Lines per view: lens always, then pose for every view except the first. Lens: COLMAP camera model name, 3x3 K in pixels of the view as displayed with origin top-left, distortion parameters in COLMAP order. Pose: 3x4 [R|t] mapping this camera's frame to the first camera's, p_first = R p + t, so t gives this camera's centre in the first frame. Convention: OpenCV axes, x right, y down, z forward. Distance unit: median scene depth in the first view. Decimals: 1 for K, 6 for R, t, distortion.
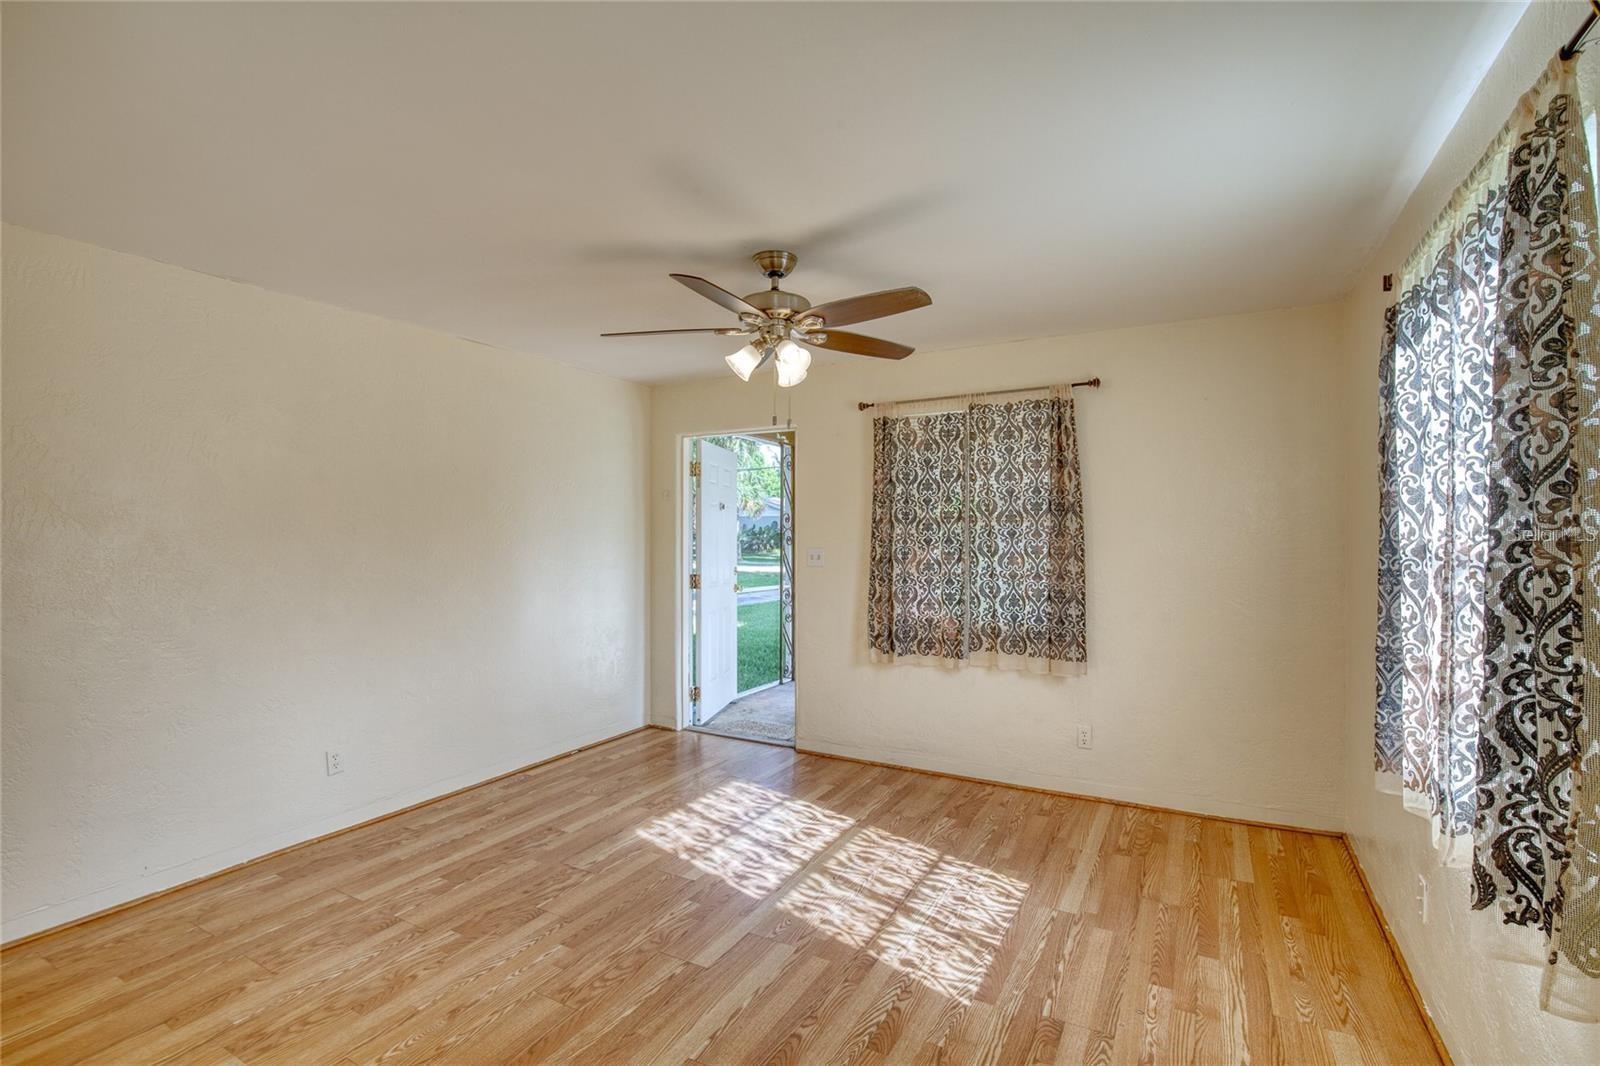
lens RADIAL K [[726.6, 0, 841.2], [0, 726.6, 534.2], [0, 0, 1]] dist [-0.014891, 0.000395]
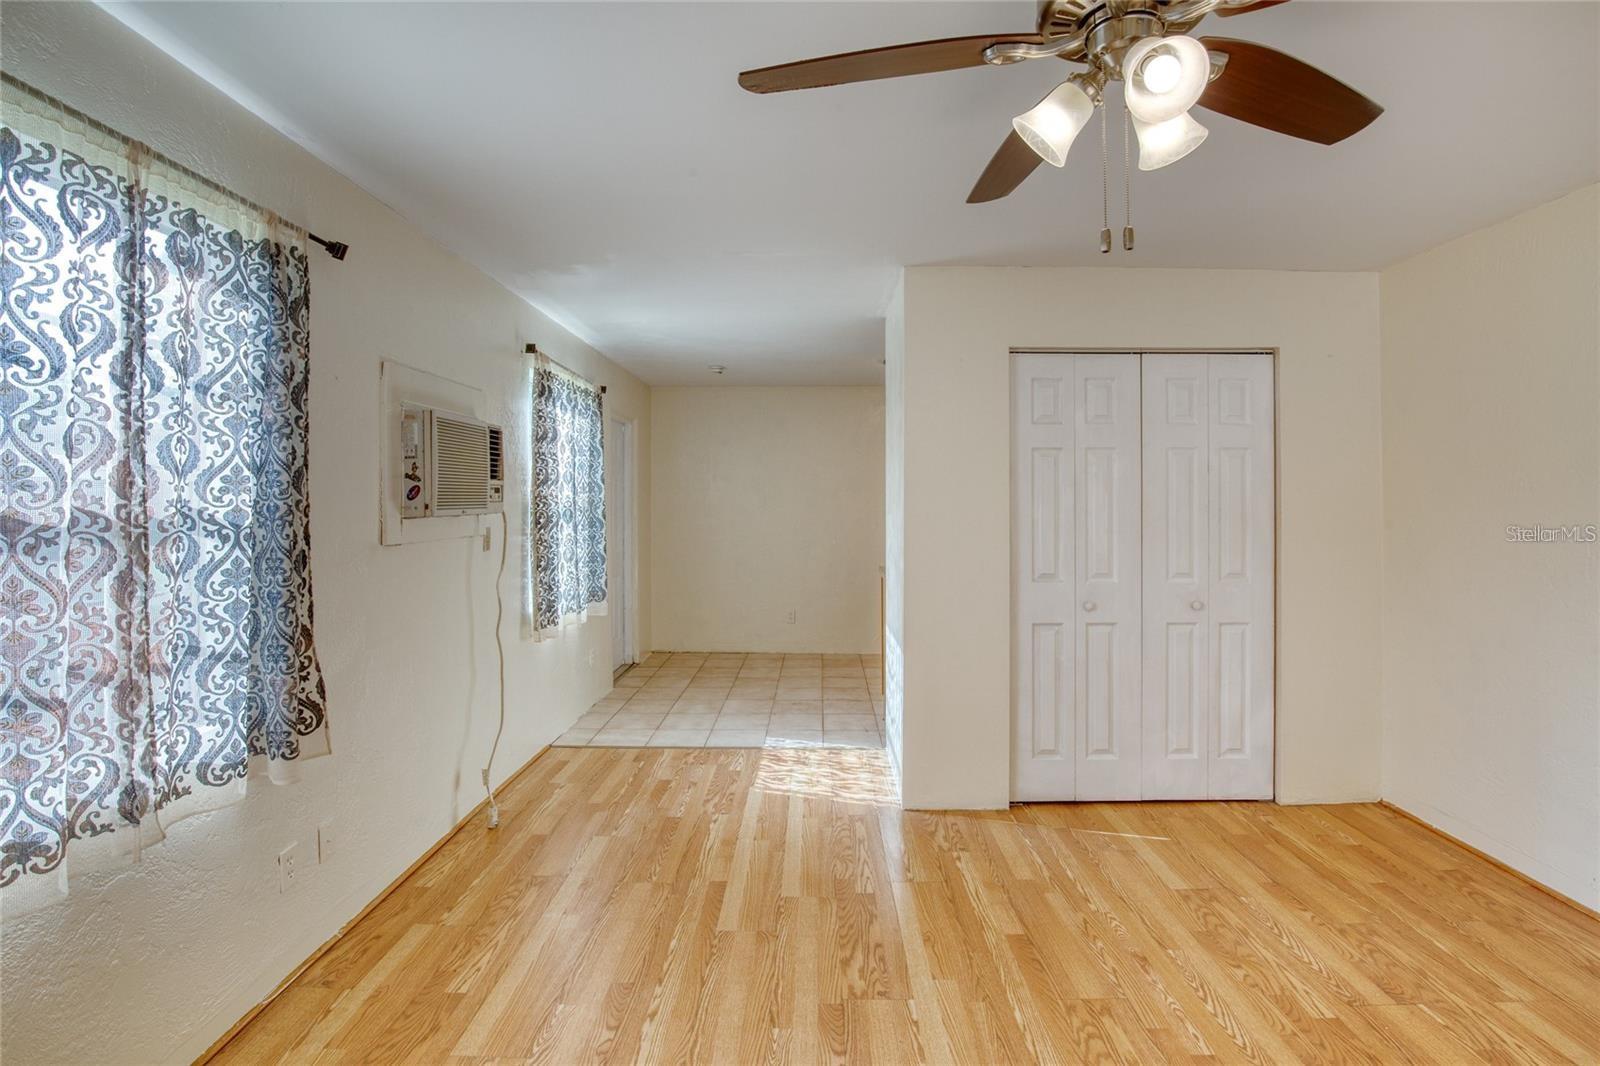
lens RADIAL K [[722.8, 0, 784.7], [0, 722.8, 507.3], [0, 0, 1]] dist [-0.032358, 0.004729]
pose [[-0.908182, 0.003621, -0.418560, 0.227669], [0.001398, 0.999983, 0.005619, 0.001992], [0.418574, 0.004518, -0.908172, 1.080718]]
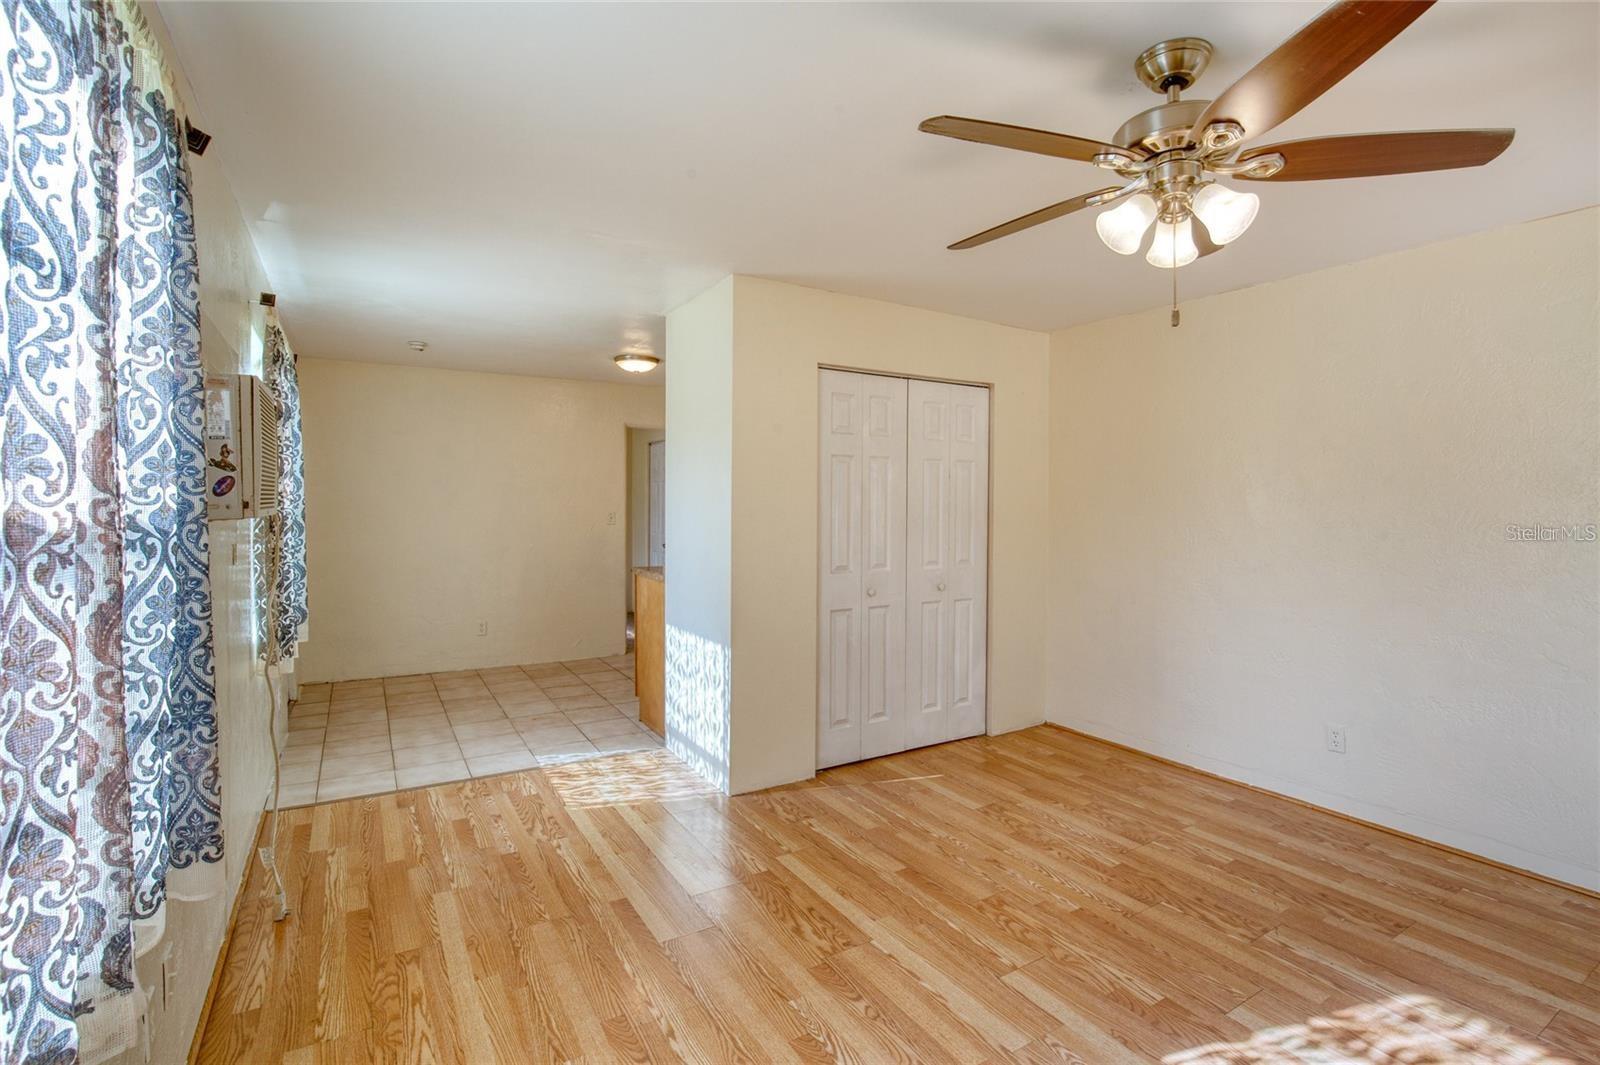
lens RADIAL K [[741.6, 0, 764.9], [0, 741.6, 525.9], [0, 0, 1]] dist [-0.029749, 0.001390]
pose [[-0.562605, 0.022557, -0.826418, 0.511709], [-0.002817, 0.999570, 0.029201, 0.003421], [0.826721, 0.018757, -0.562300, 0.884645]]
